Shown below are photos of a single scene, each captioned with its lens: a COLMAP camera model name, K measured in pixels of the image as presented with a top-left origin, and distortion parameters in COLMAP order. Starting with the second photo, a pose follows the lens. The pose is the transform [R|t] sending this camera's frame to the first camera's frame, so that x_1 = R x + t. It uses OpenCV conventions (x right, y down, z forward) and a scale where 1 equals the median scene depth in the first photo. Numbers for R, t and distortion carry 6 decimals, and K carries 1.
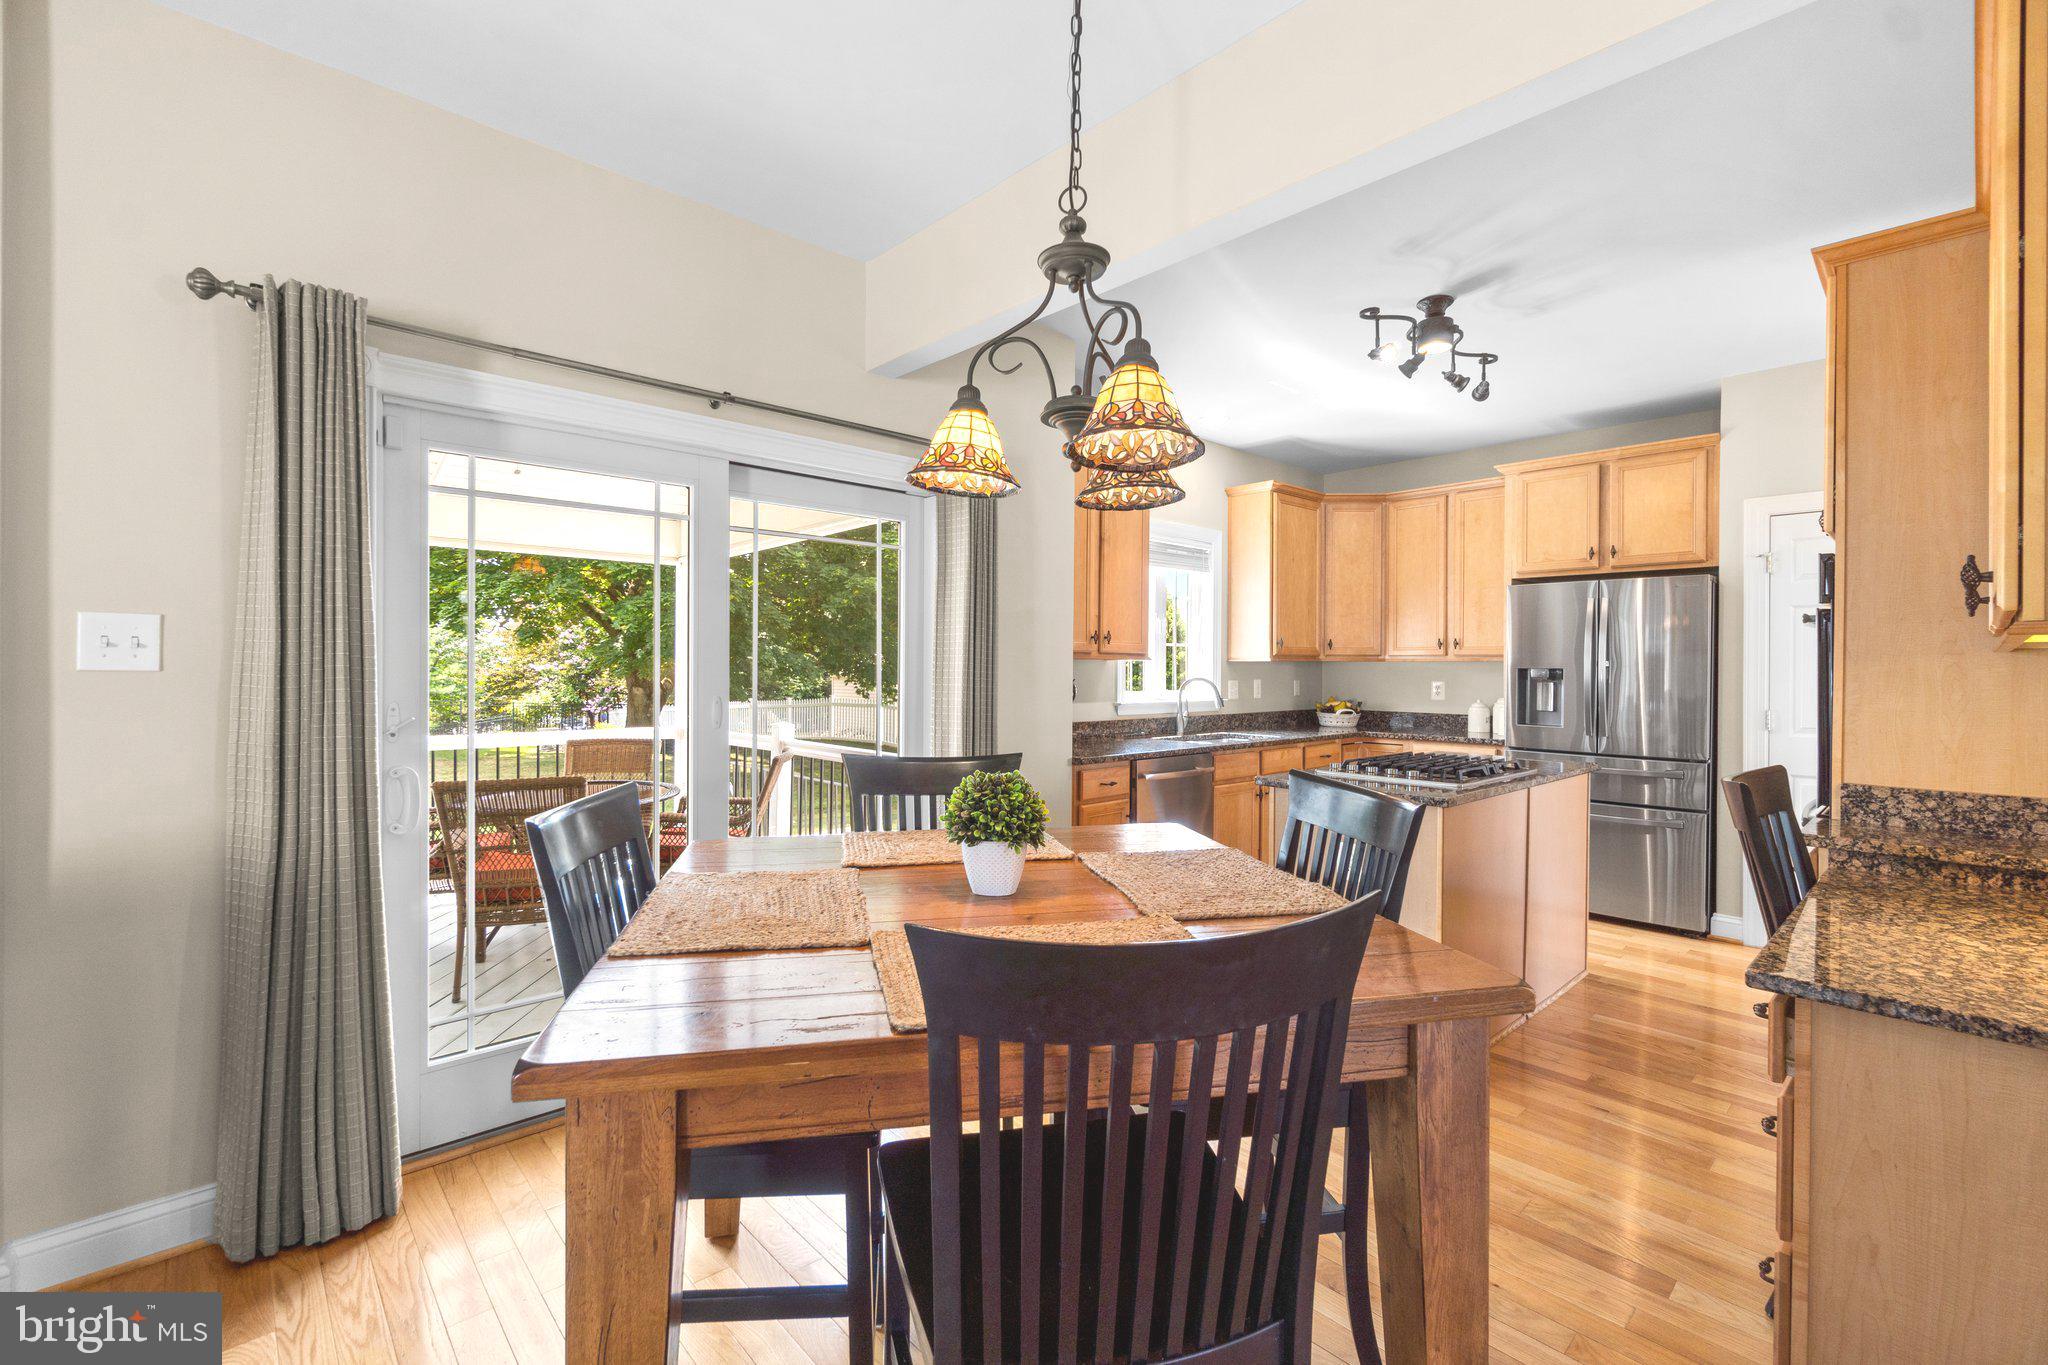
lens RADIAL K [[887.1, 0, 1014.4], [0, 887.1, 669.0], [0, 0, 1]] dist [-0.005496, 0.000451]
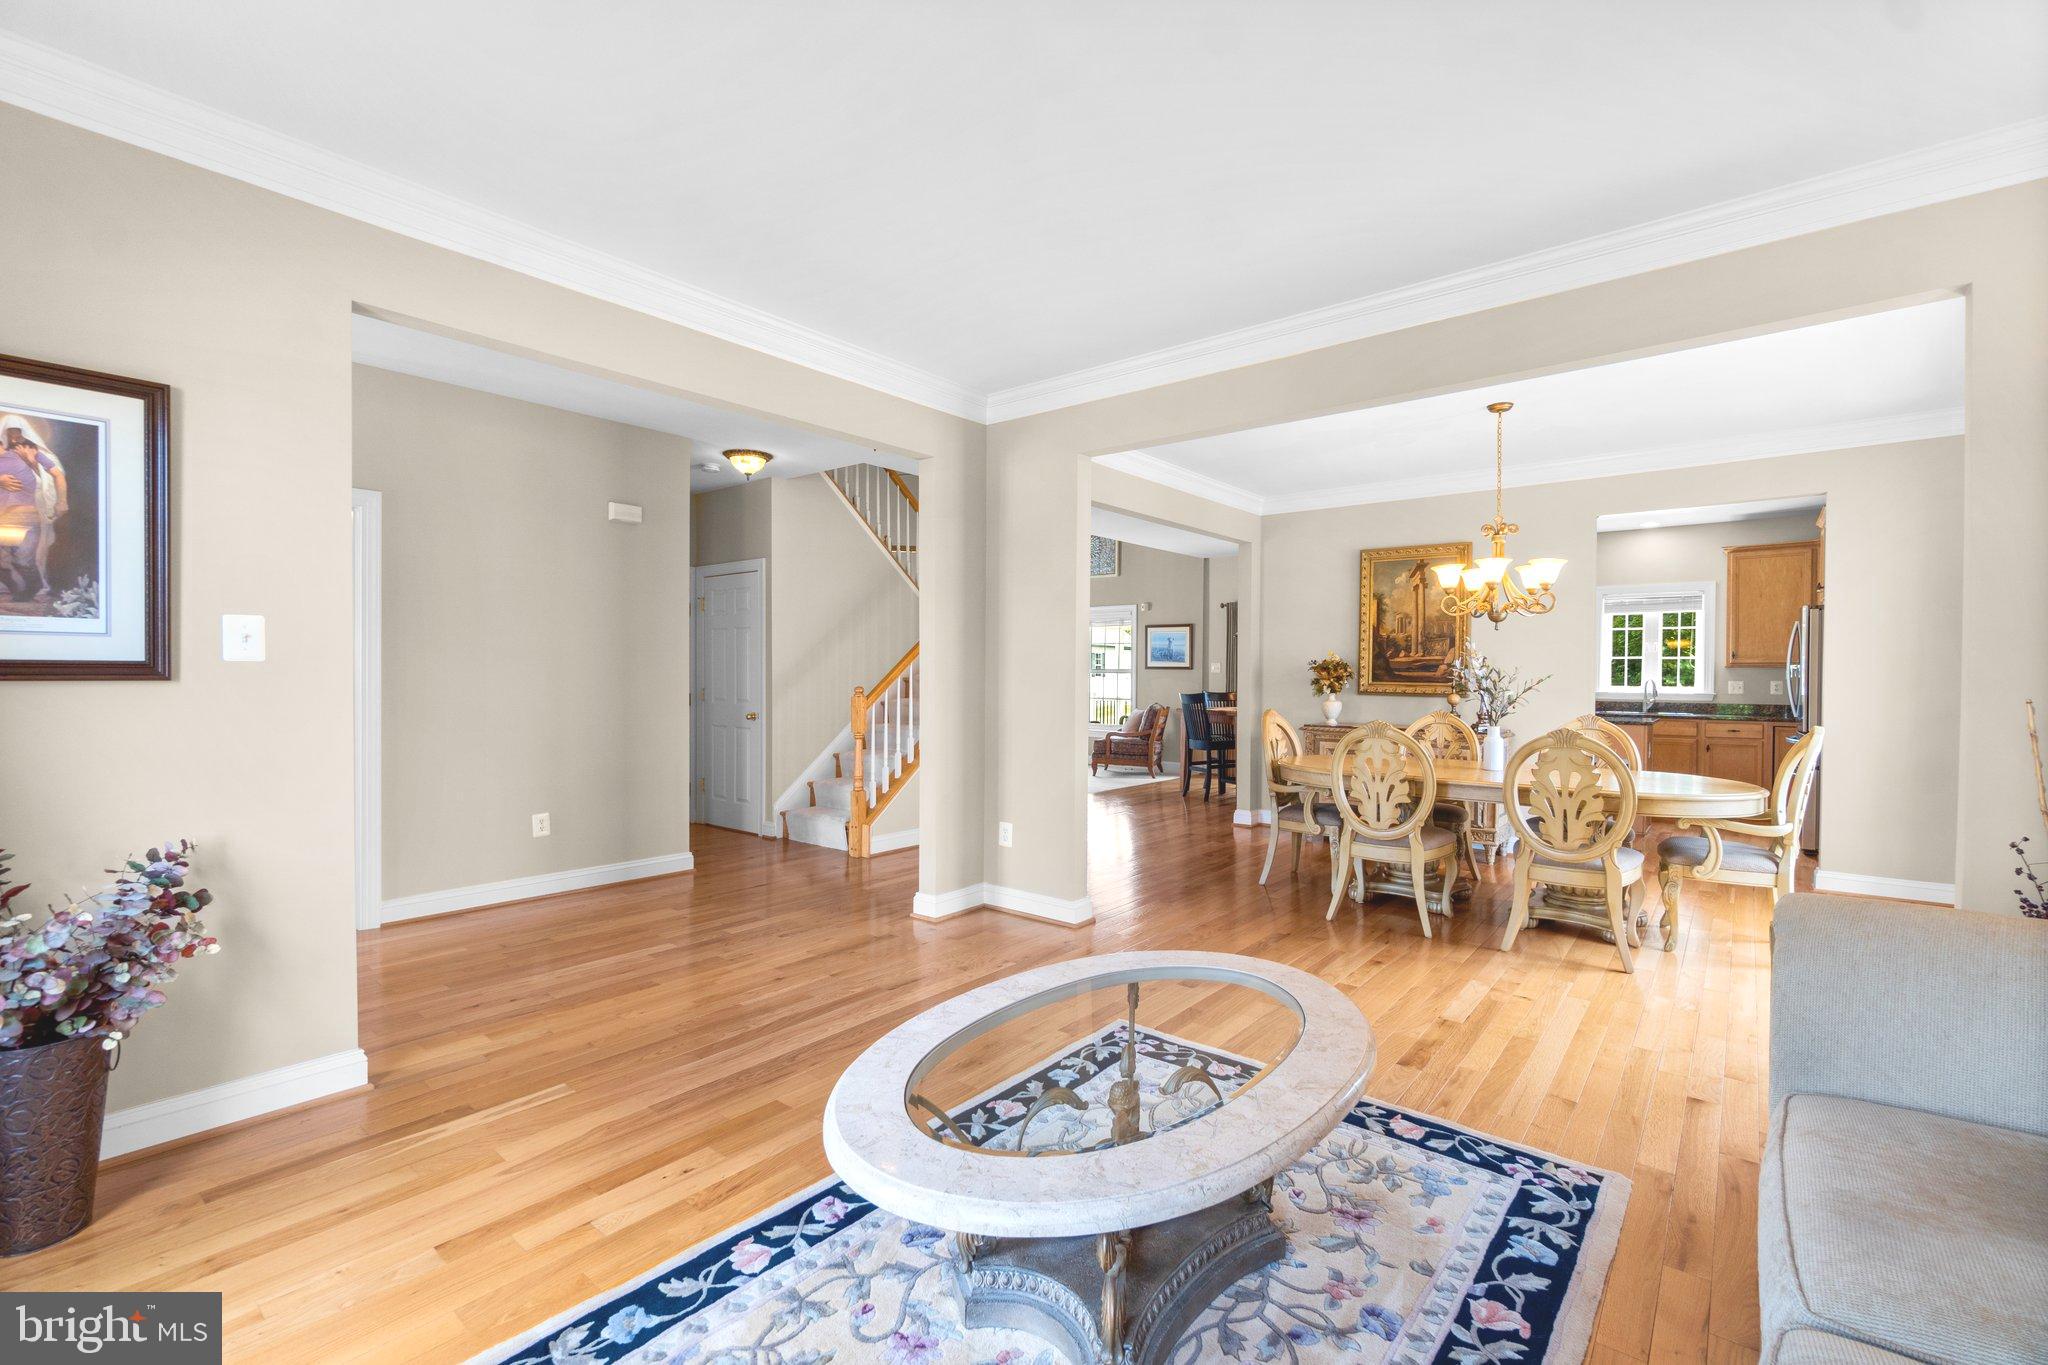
lens RADIAL K [[887.1, 0, 1024.8], [0, 887.1, 685.7], [0, 0, 1]] dist [-0.005496, 0.000451]
pose [[0.140493, 0.005941, -0.990064, 1.691543], [-0.006468, 0.999966, 0.005082, 0.023751], [0.990060, 0.005690, 0.140527, -0.400683]]
